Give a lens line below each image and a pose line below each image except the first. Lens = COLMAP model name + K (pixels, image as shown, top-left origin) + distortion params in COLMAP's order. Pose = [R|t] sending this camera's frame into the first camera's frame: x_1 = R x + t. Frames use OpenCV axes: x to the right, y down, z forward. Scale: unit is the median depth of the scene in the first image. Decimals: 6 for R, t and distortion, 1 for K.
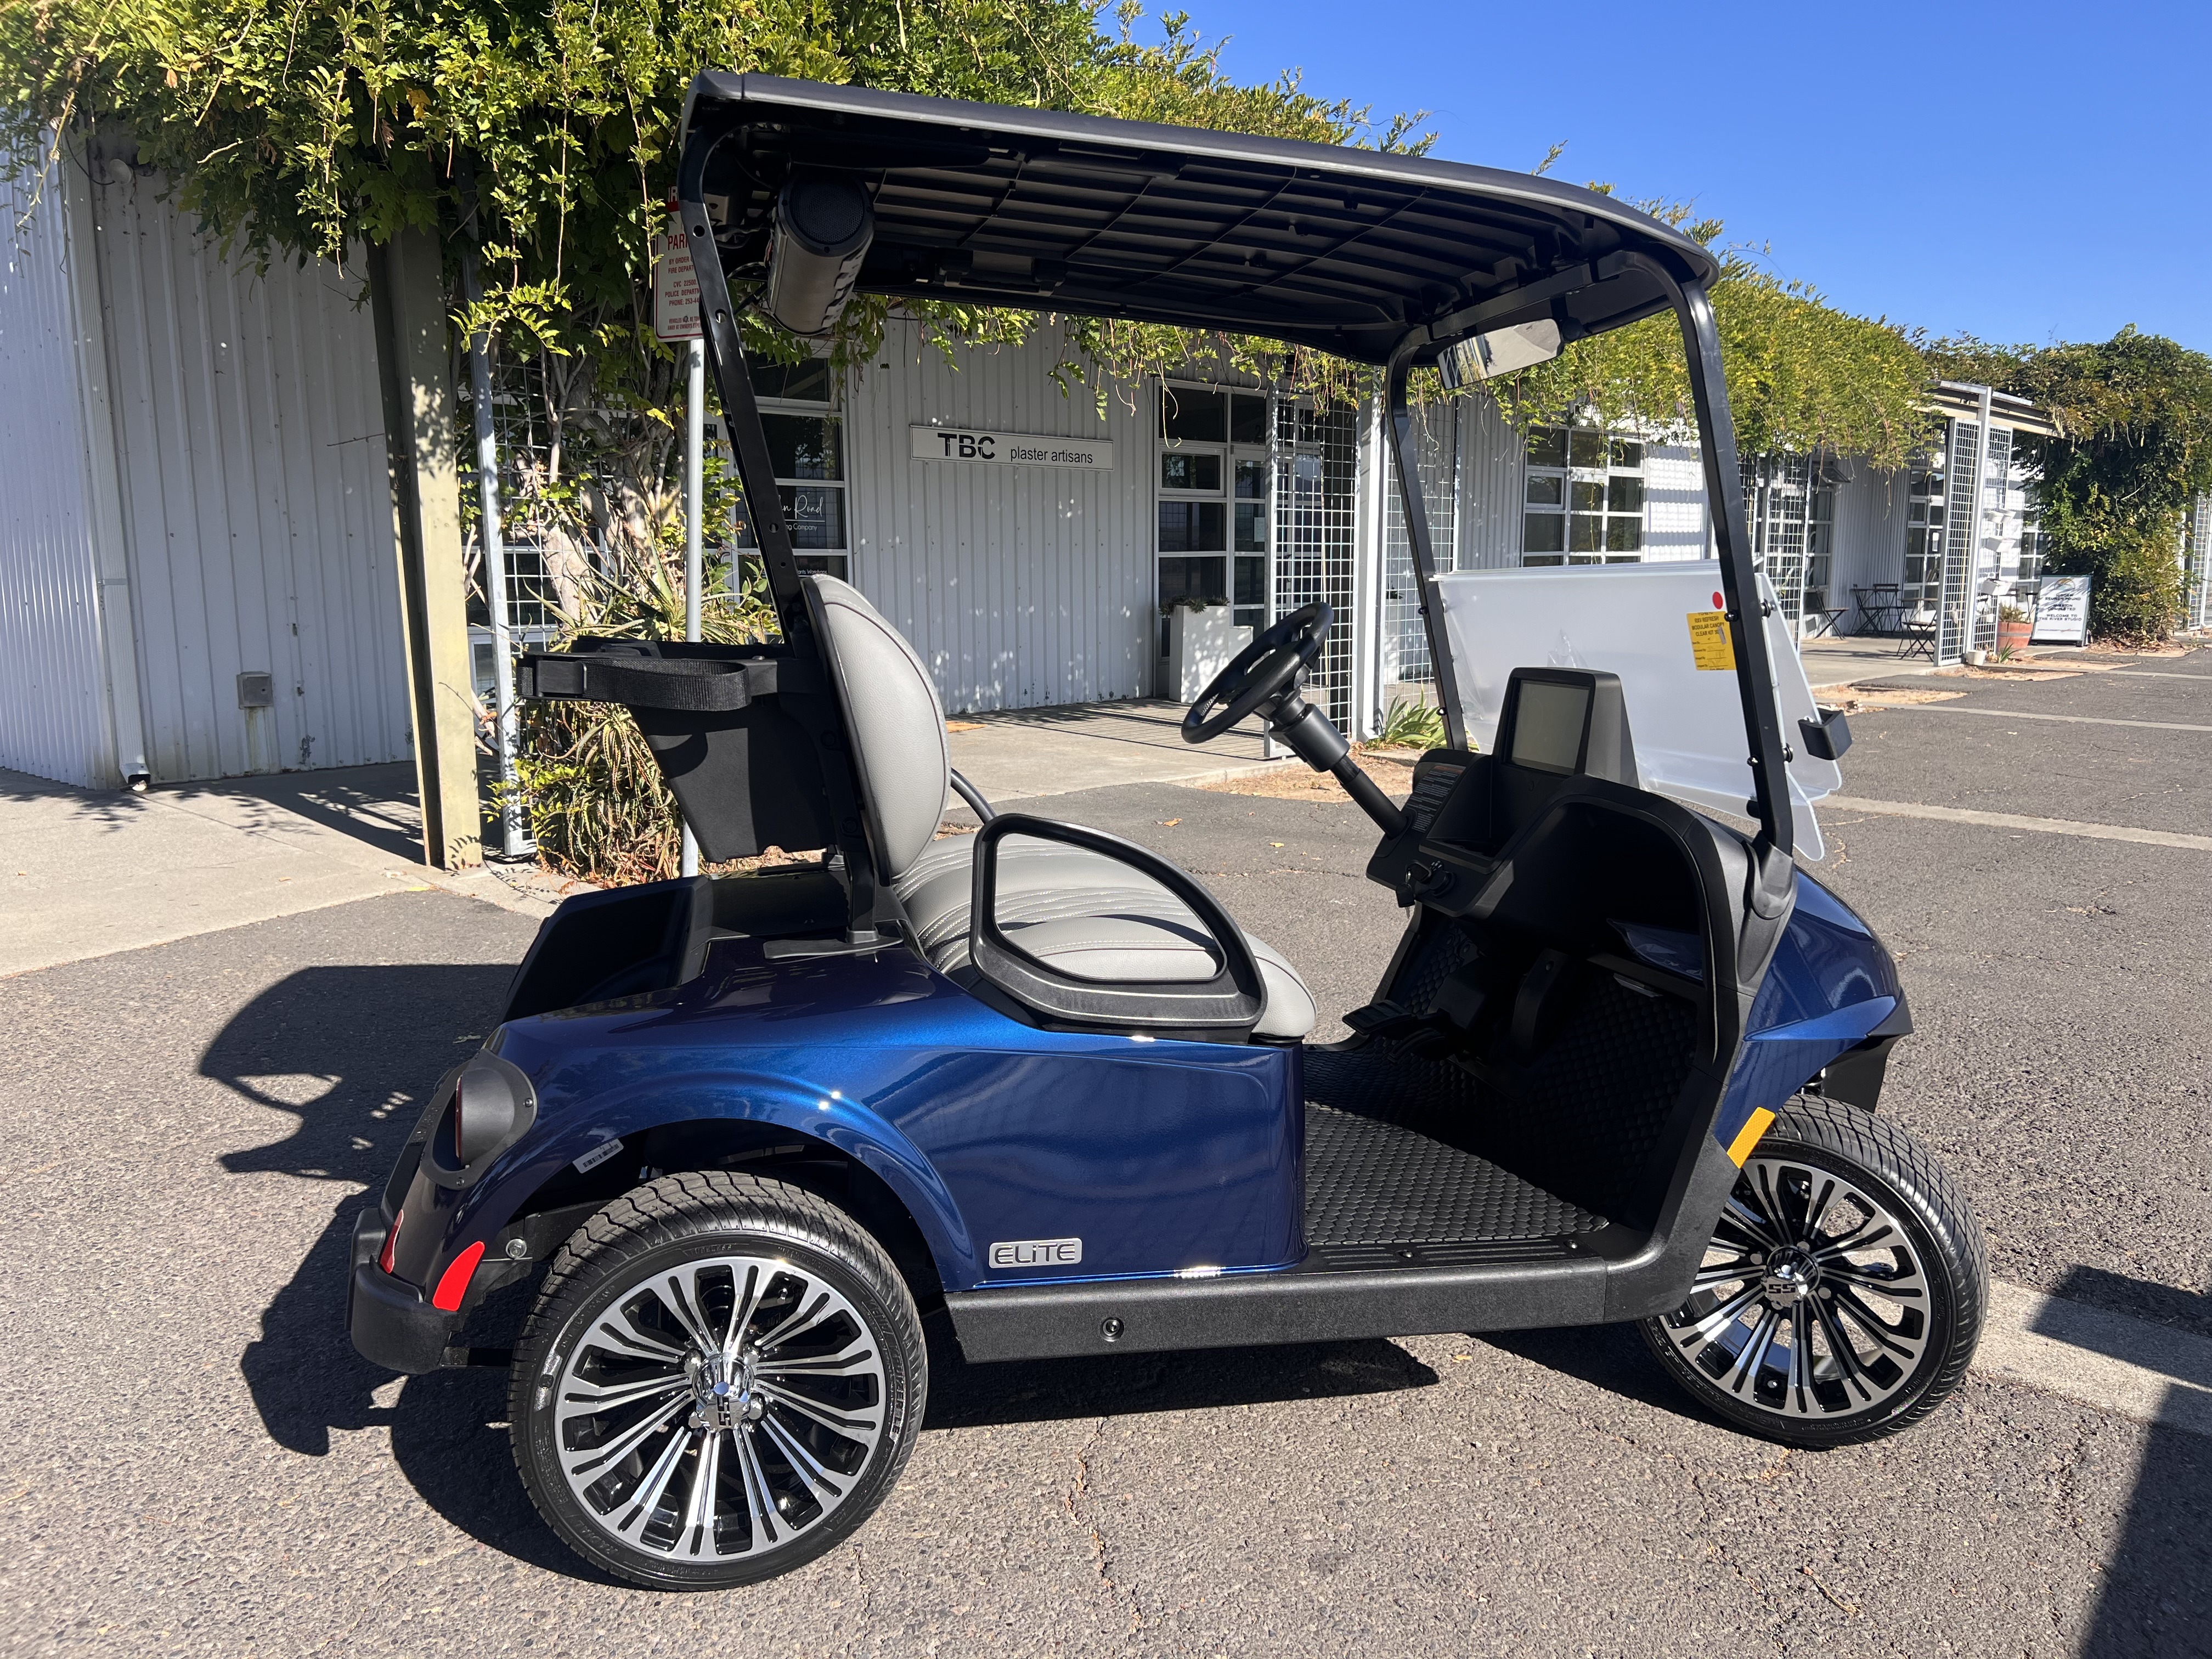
lens RADIAL K [[1678.6, 0, 1101.6], [0, 1678.6, 840.9], [0, 0, 1]] dist [0.049114, -0.057535]
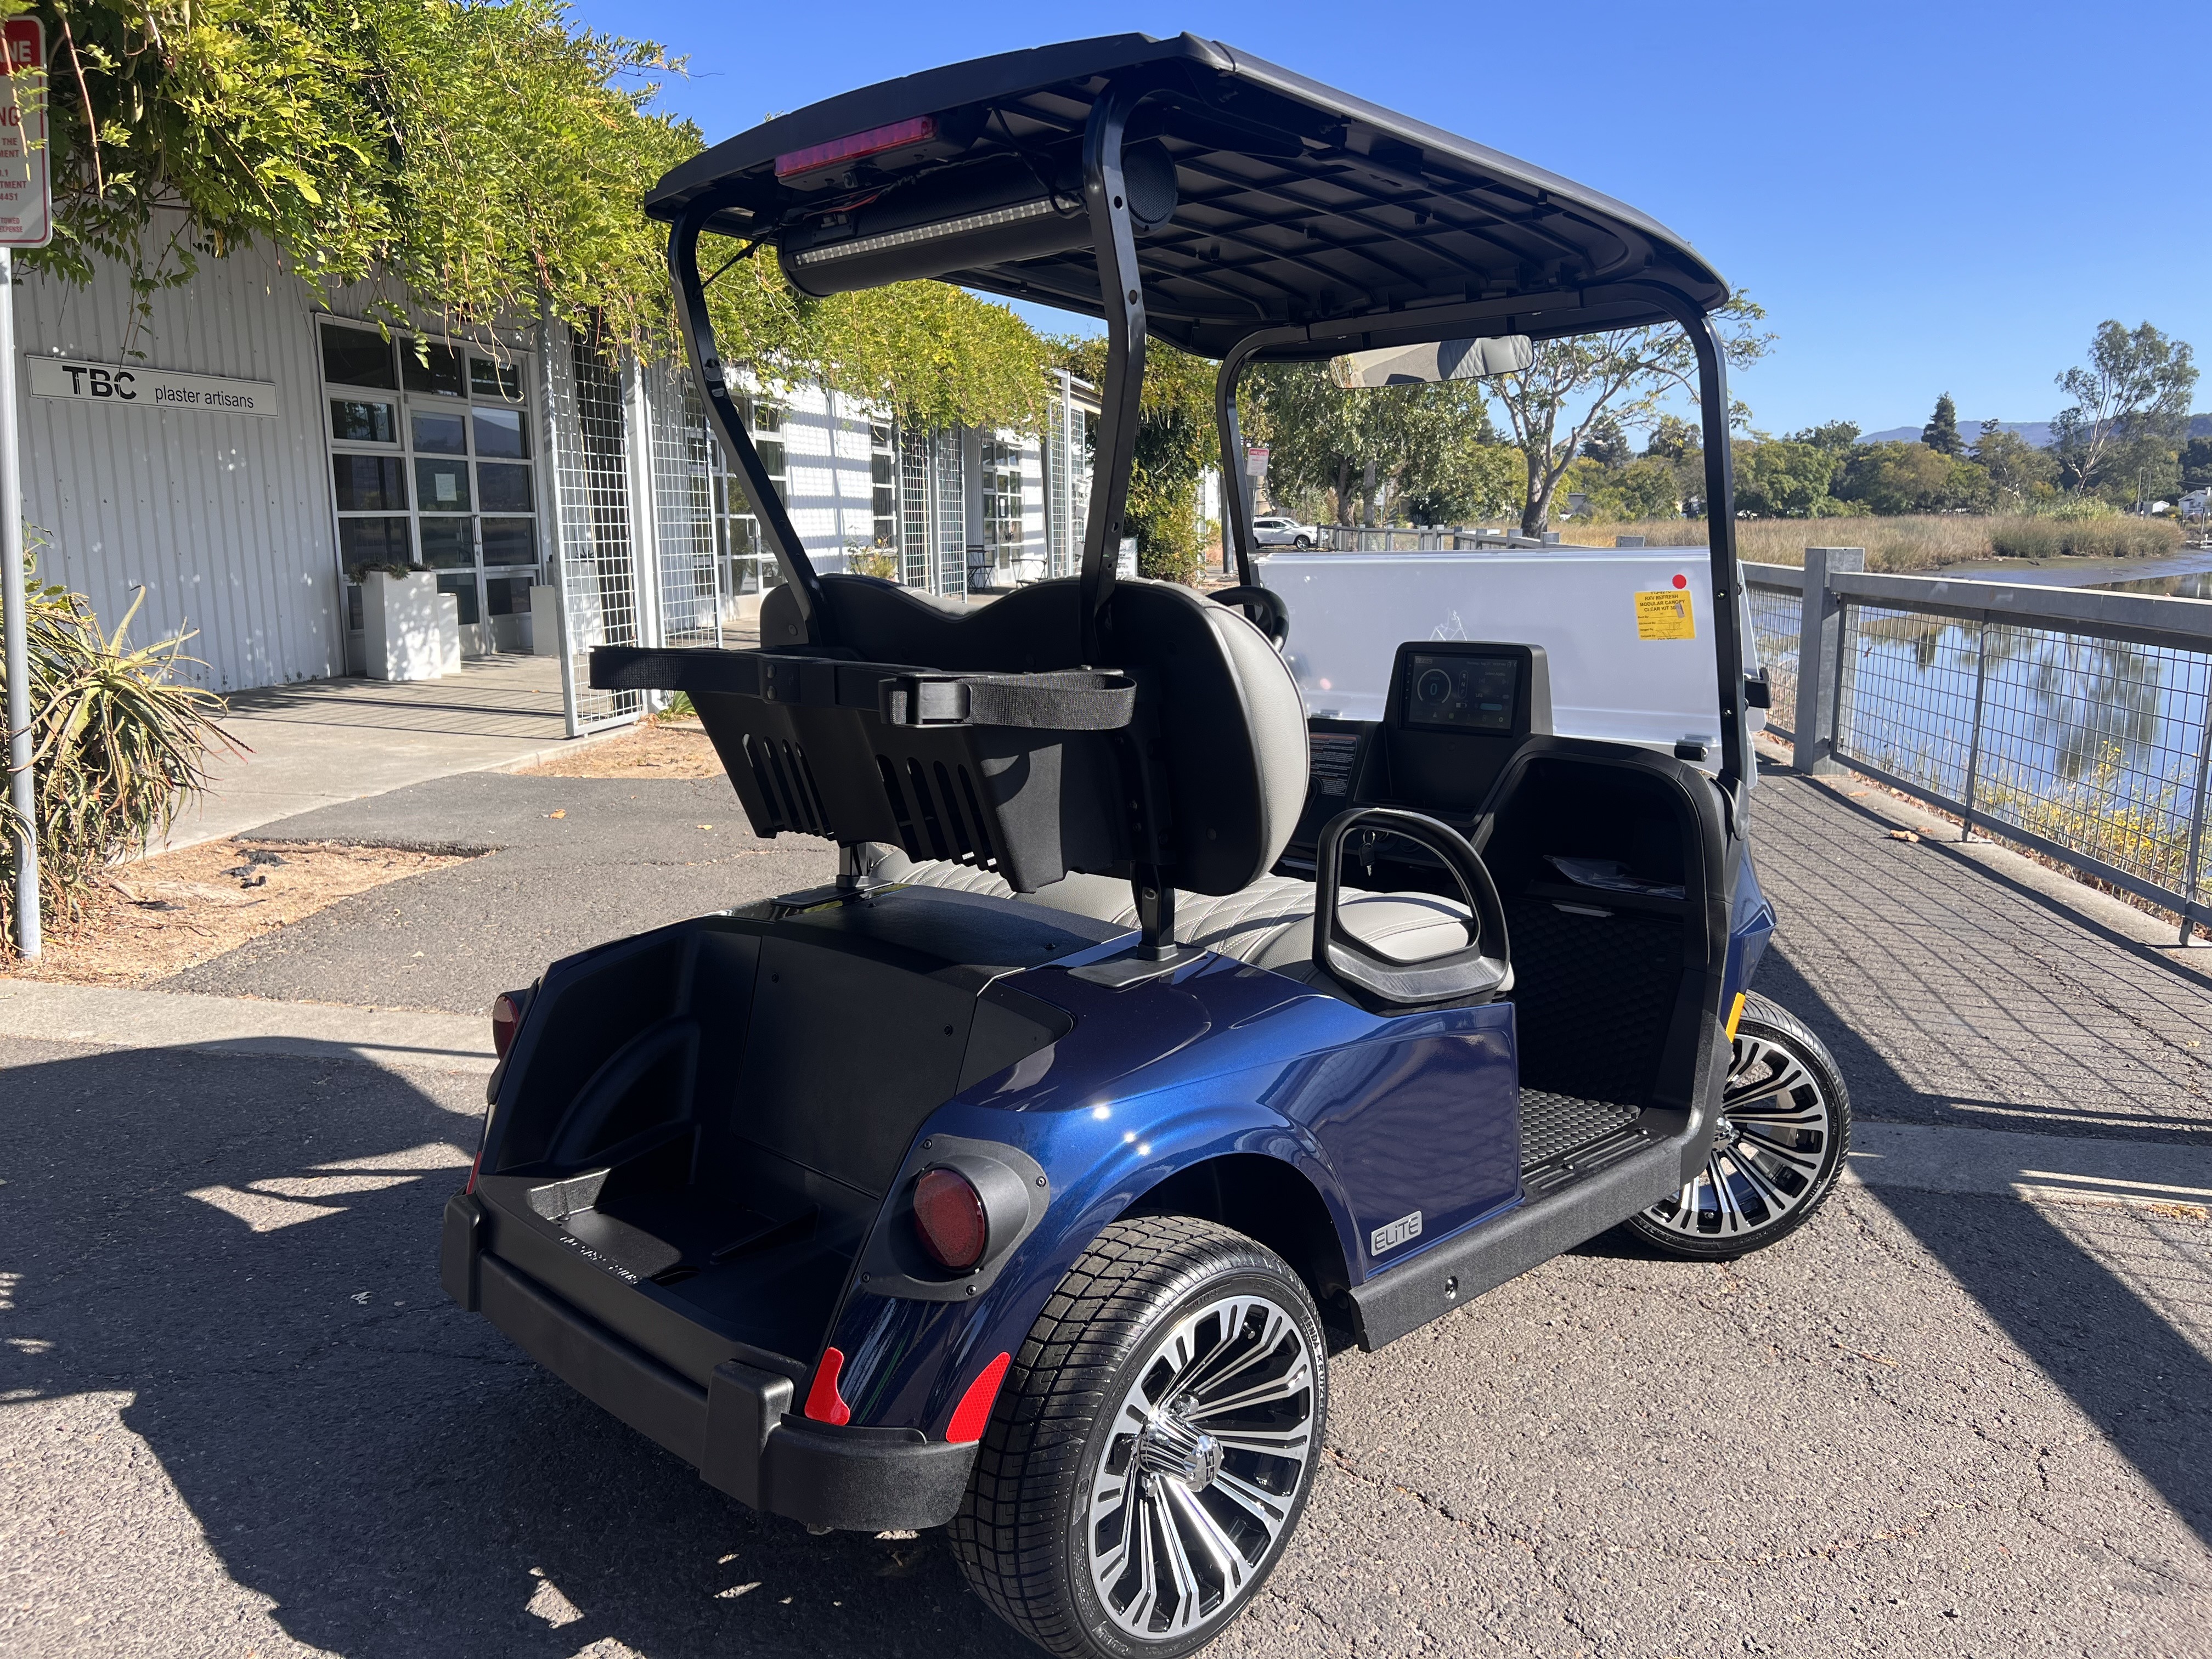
lens RADIAL K [[1678.6, 0, 1098.8], [0, 1678.6, 830.6], [0, 0, 1]] dist [0.049114, -0.057535]
pose [[0.842303, -0.095831, 0.530416, -0.129872], [0.085696, 0.995360, 0.043748, -0.010899], [-0.532148, 0.008606, 0.846608, 0.040450]]
